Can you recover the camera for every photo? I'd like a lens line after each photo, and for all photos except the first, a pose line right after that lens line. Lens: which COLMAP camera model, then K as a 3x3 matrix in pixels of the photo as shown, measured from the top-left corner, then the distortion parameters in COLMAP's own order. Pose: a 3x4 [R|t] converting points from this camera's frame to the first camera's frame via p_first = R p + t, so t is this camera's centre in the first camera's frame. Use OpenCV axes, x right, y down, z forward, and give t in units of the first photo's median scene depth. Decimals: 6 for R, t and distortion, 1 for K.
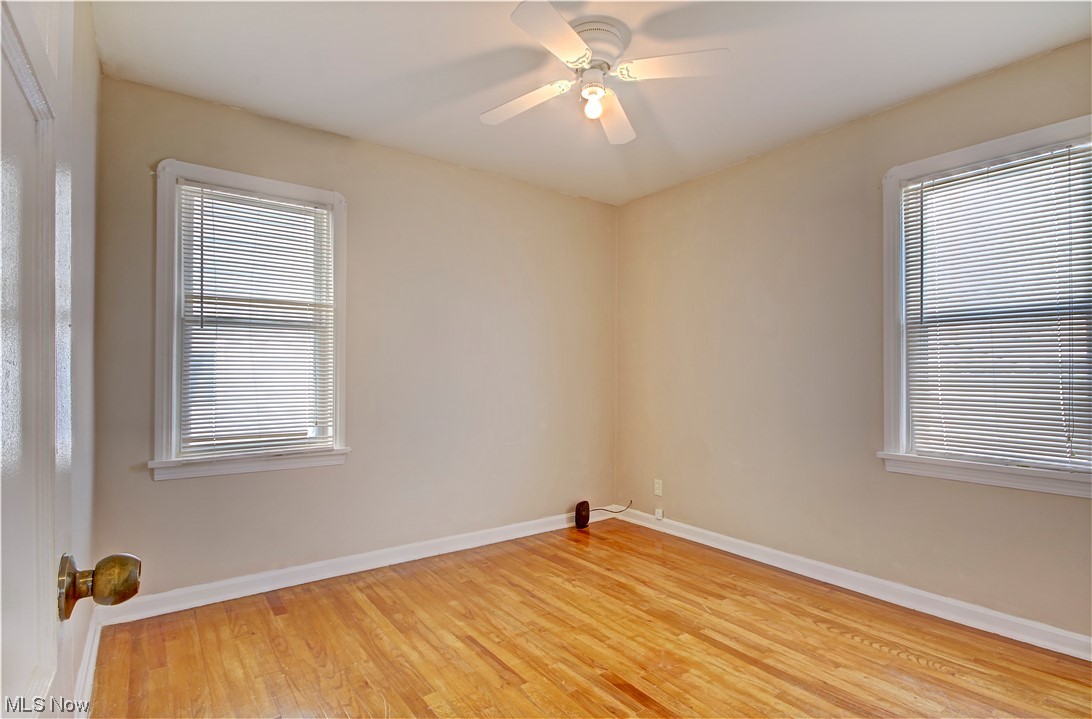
lens RADIAL K [[529.5, 0, 550.7], [0, 529.5, 368.2], [0, 0, 1]] dist [-0.001957, -0.000798]
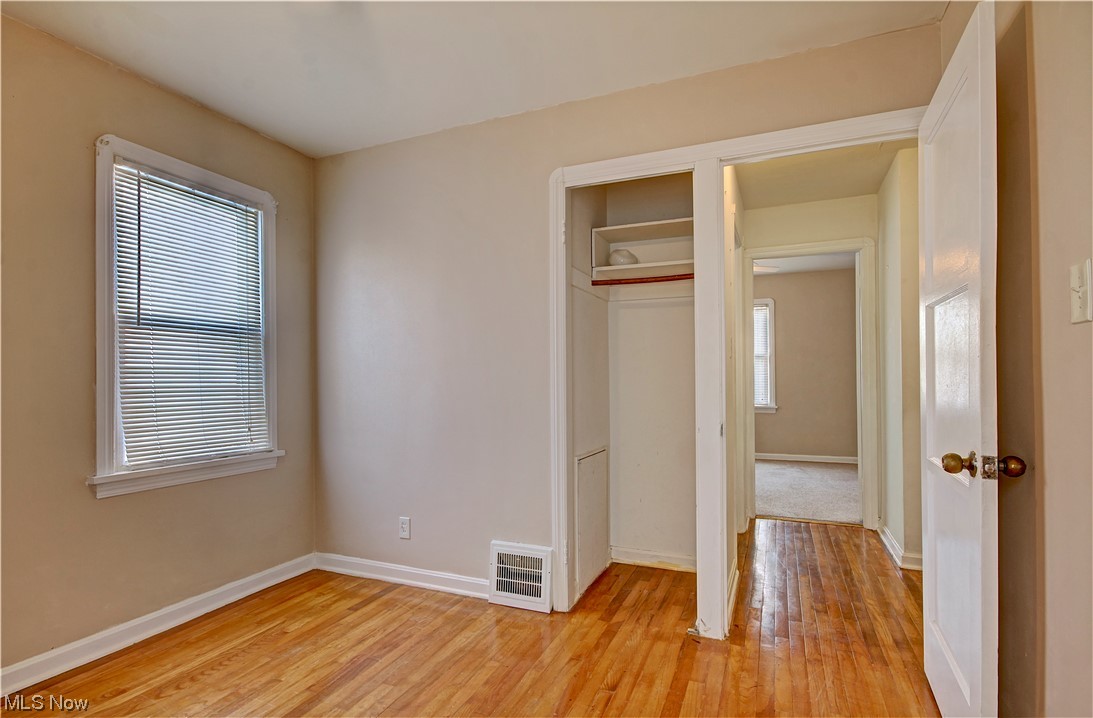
lens RADIAL K [[530.0, 0, 551.2], [0, 530.0, 367.7], [0, 0, 1]] dist [-0.001957, -0.000798]
pose [[-0.491359, 0.018535, 0.870760, -0.484925], [-0.005747, 0.999683, -0.024523, 0.009408], [-0.870938, -0.017054, -0.491097, 0.908125]]
